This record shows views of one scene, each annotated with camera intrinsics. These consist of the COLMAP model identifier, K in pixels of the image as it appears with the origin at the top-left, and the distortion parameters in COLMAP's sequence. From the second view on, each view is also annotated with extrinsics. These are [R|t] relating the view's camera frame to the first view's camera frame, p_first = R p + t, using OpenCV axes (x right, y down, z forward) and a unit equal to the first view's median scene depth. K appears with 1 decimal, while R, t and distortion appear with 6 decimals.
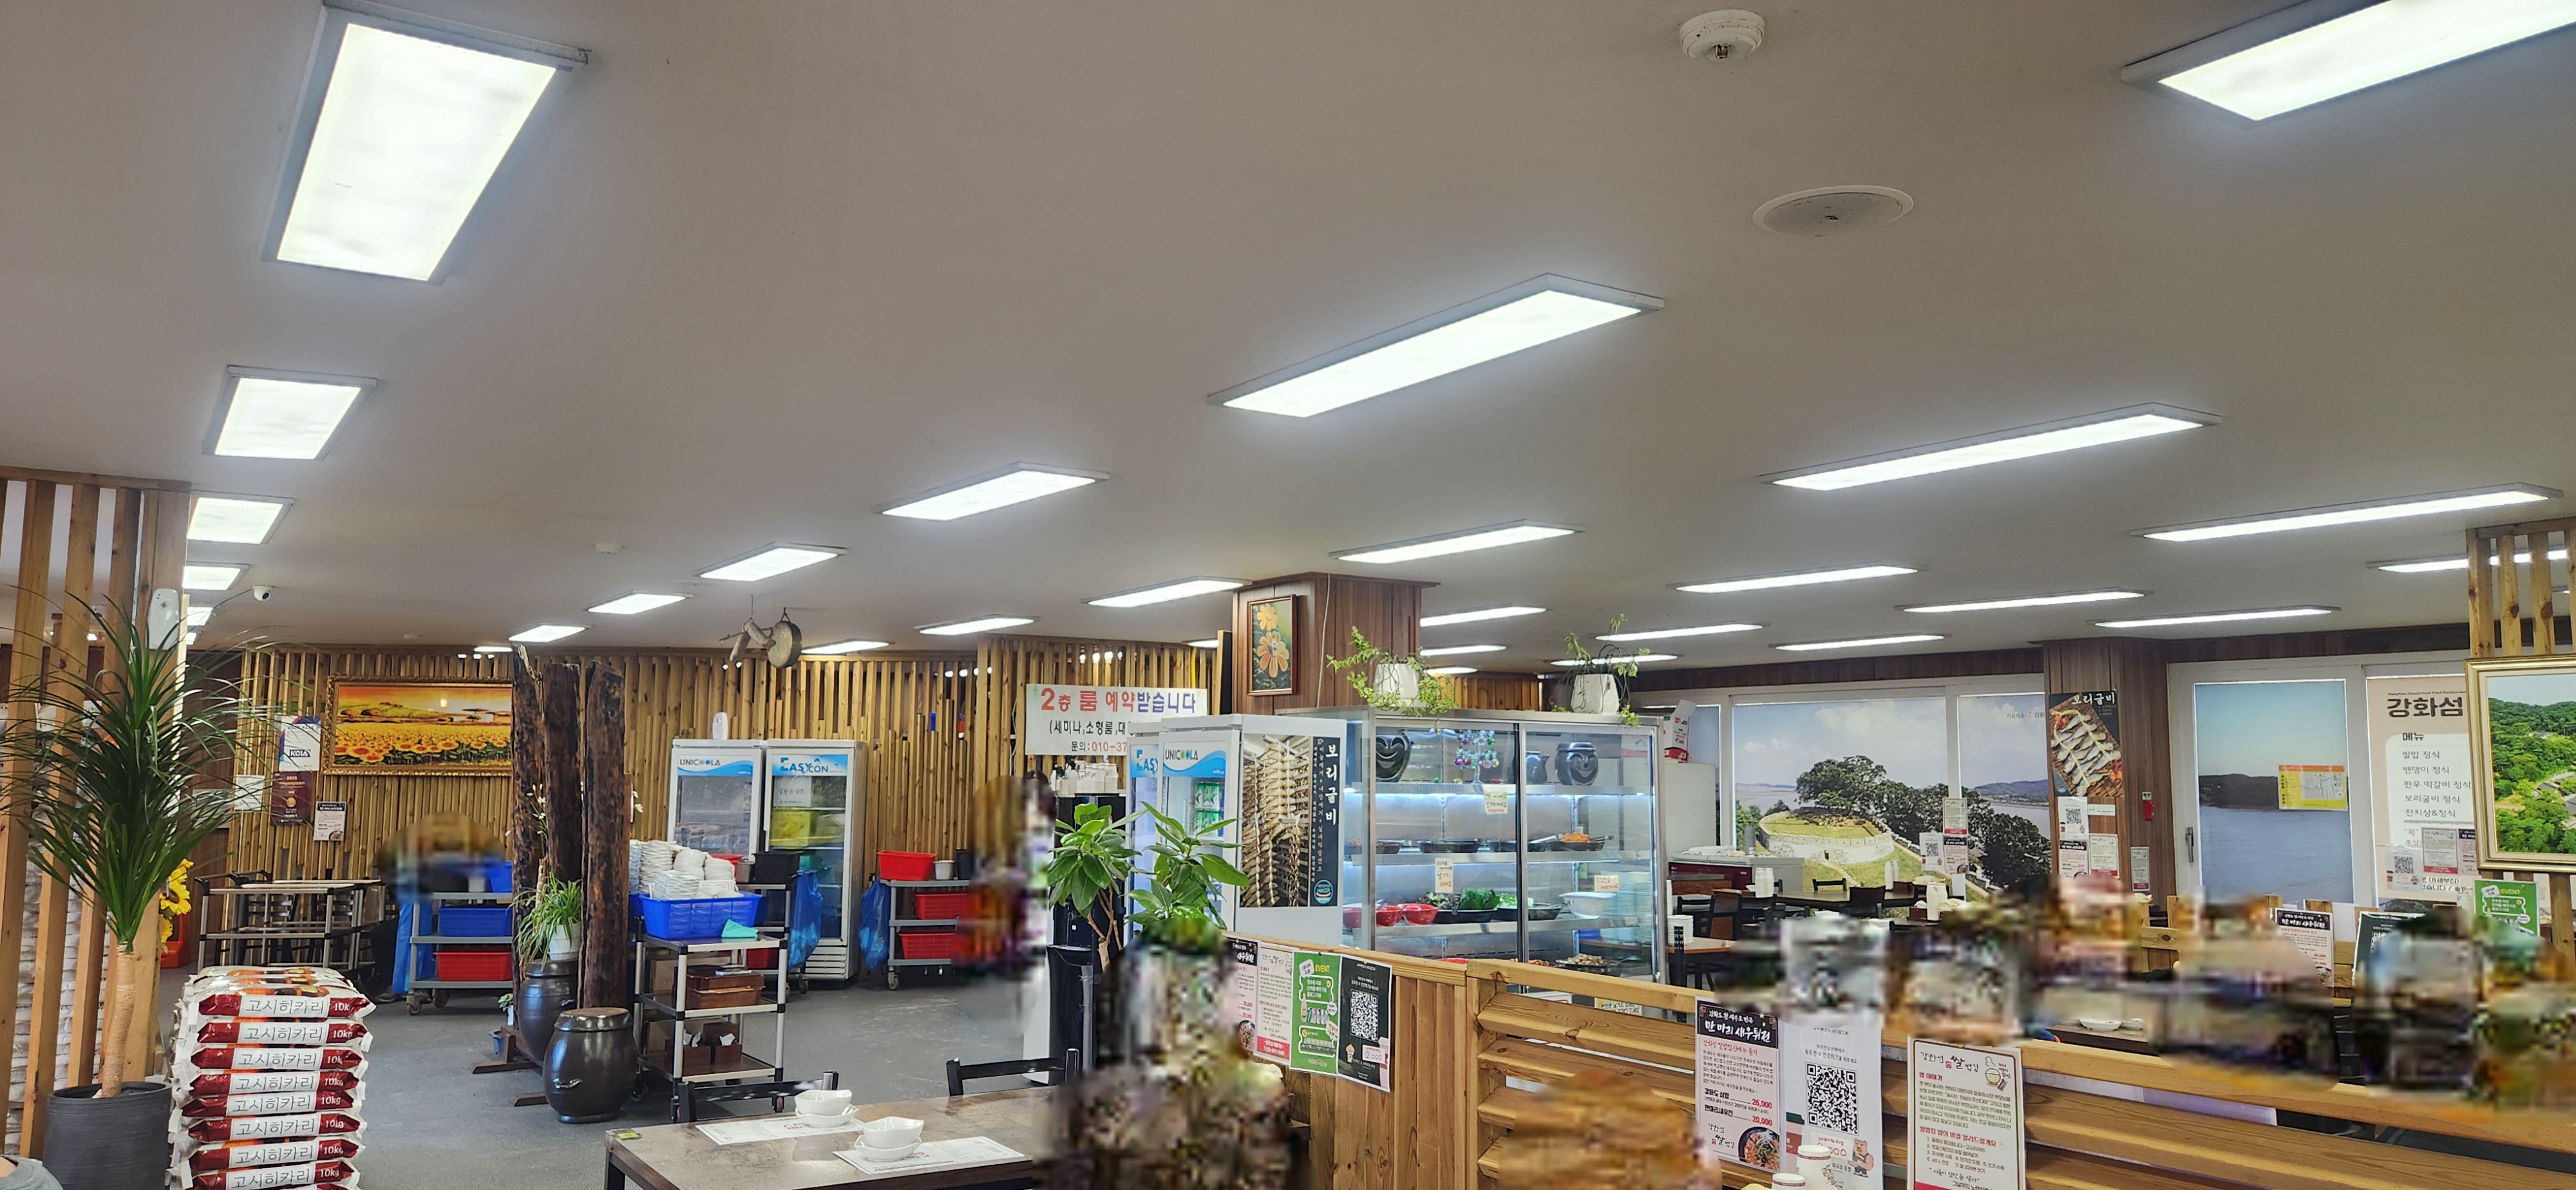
lens RADIAL K [[1740.0, 0, 1275.1], [0, 1740.0, 600.5], [0, 0, 1]] dist [0.017463, -0.002505]
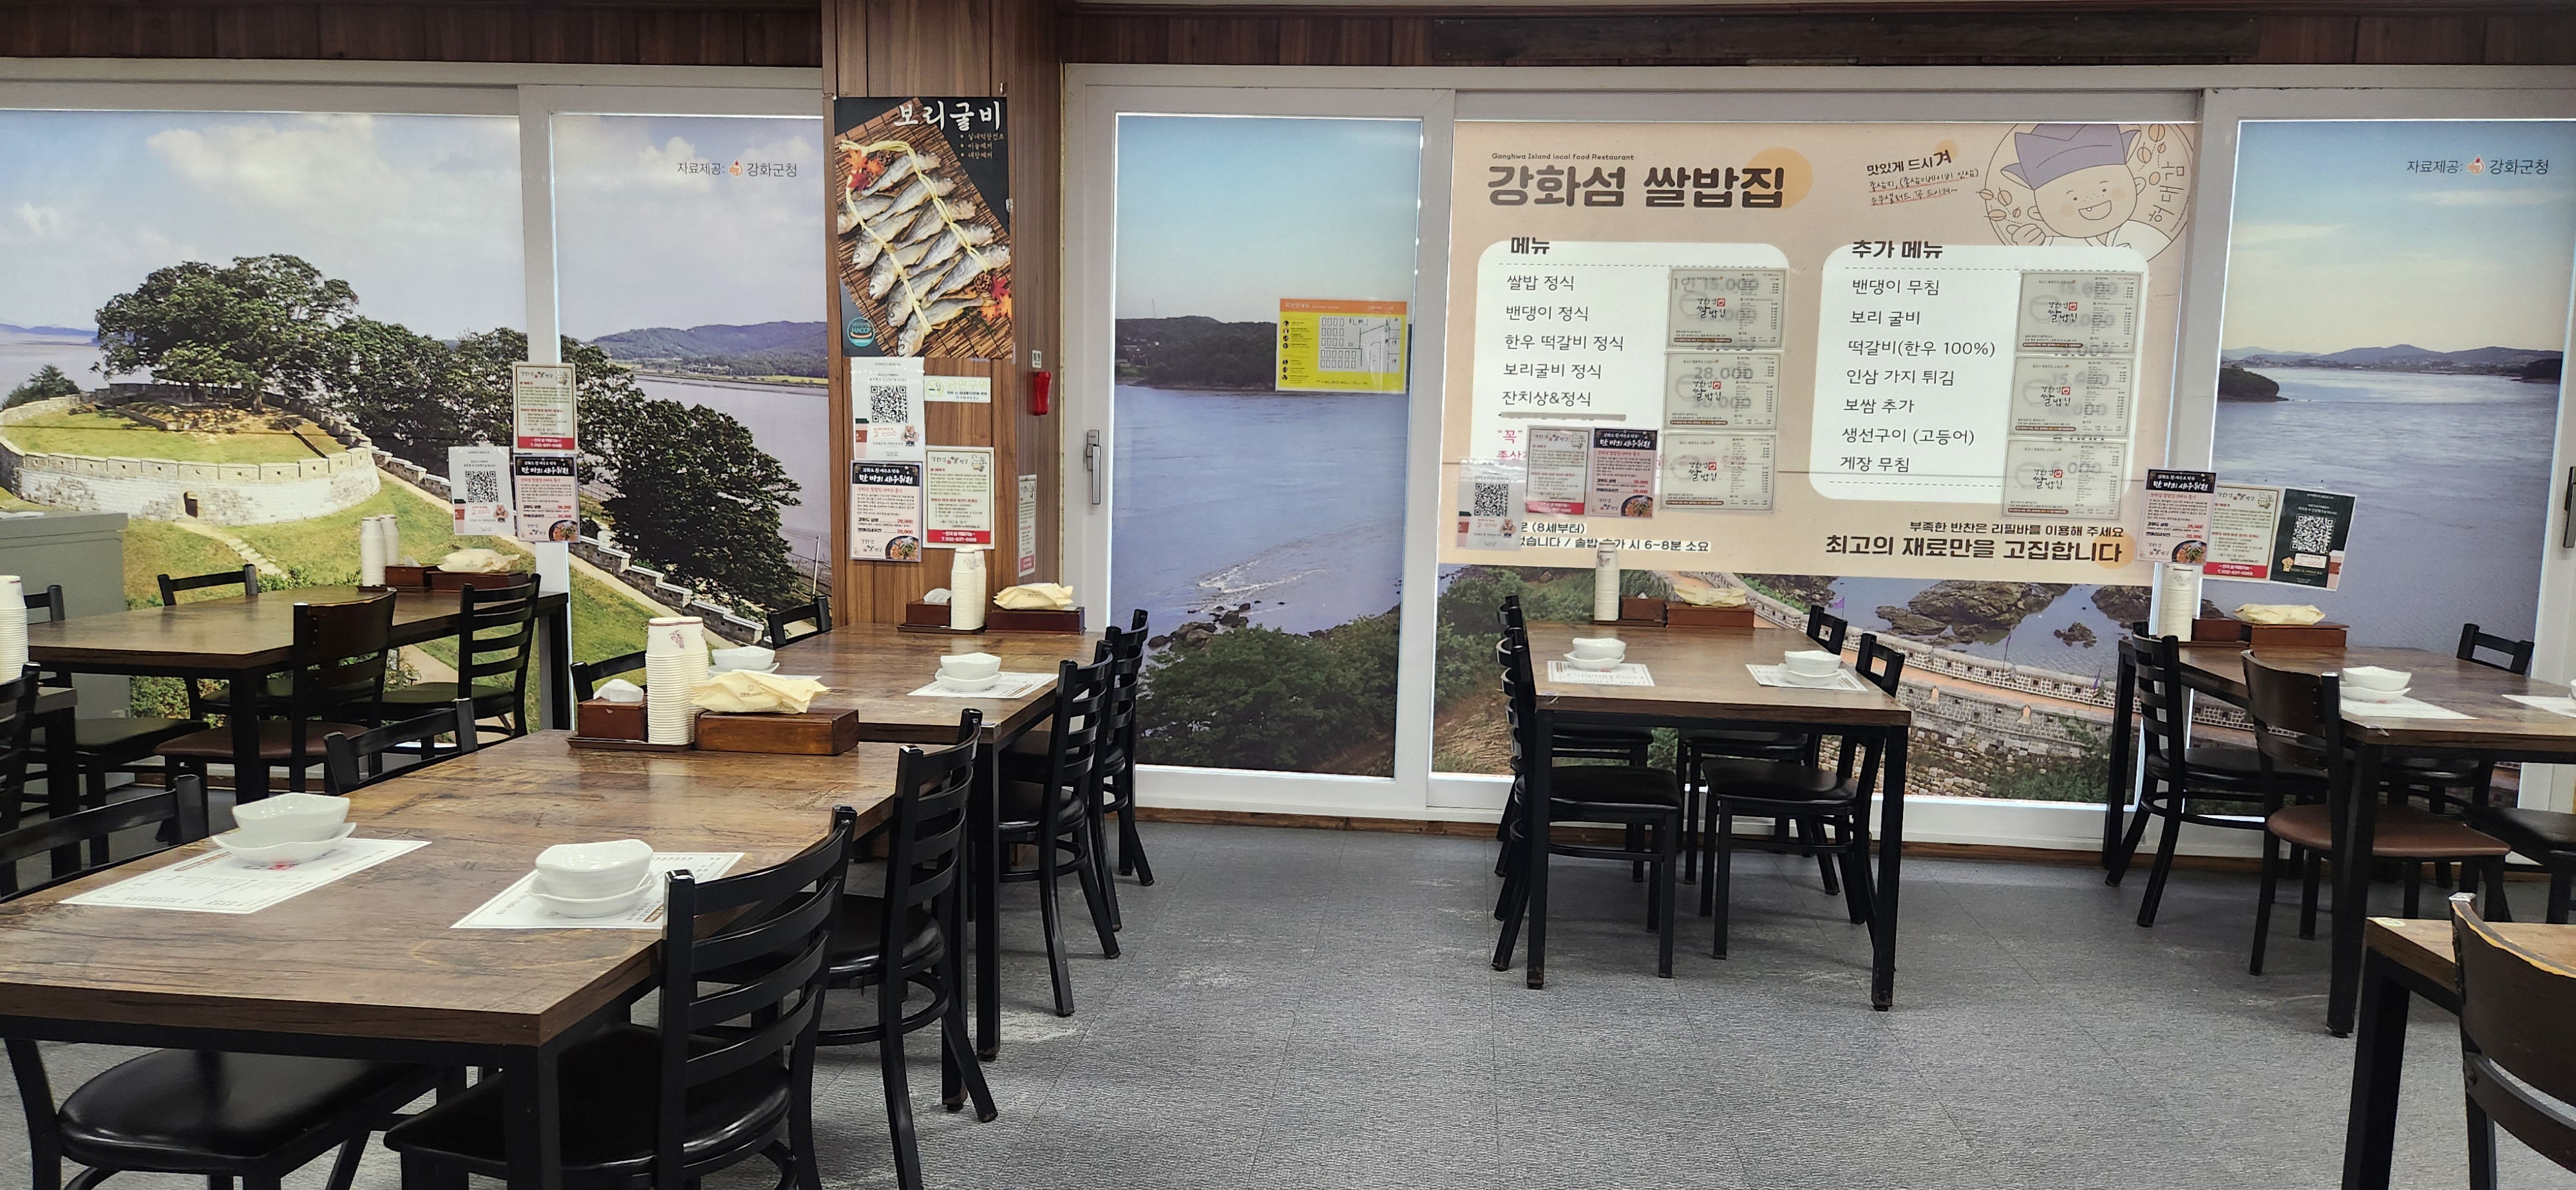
lens RADIAL K [[1740.0, 0, 1283.5], [0, 1740.0, 619.5], [0, 0, 1]] dist [0.017463, -0.002505]
pose [[0.628733, -0.087934, 0.772634, 0.184139], [-0.094630, 0.977549, 0.188262, 0.082806], [-0.771842, -0.191481, 0.606296, 0.637968]]
